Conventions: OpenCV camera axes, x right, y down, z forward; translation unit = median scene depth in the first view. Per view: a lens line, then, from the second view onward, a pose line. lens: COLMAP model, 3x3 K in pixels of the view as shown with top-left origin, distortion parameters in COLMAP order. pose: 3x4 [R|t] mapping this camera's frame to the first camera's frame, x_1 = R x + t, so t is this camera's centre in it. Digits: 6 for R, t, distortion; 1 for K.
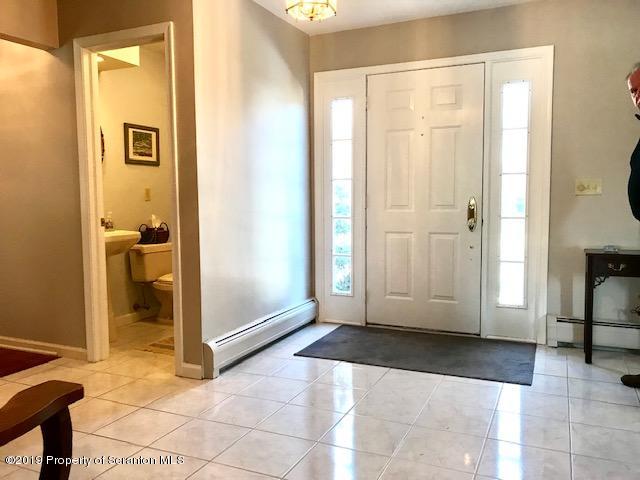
lens RADIAL K [[524.7, 0, 320.0], [0, 524.7, 240.0], [0, 0, 1]] dist [0.004180, 0.000267]
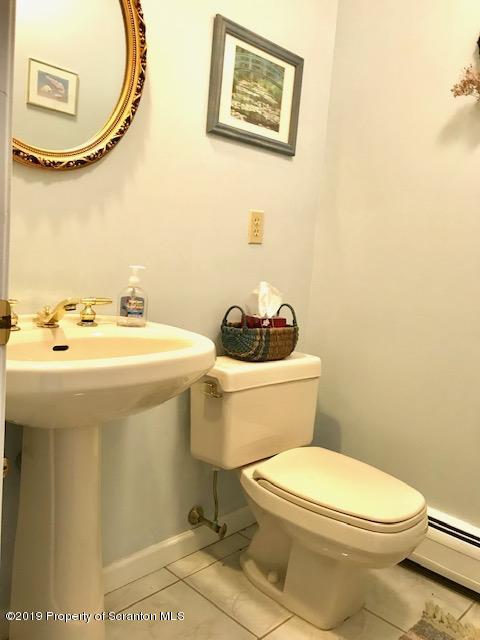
lens RADIAL K [[524.7, 0, 240.0], [0, 524.7, 320.0], [0, 0, 1]] dist [0.004180, 0.000267]
pose [[0.935837, 0.121659, -0.330768, -0.210041], [-0.112247, 0.992545, 0.047487, -0.038461], [0.334080, -0.007313, 0.942516, 0.651905]]
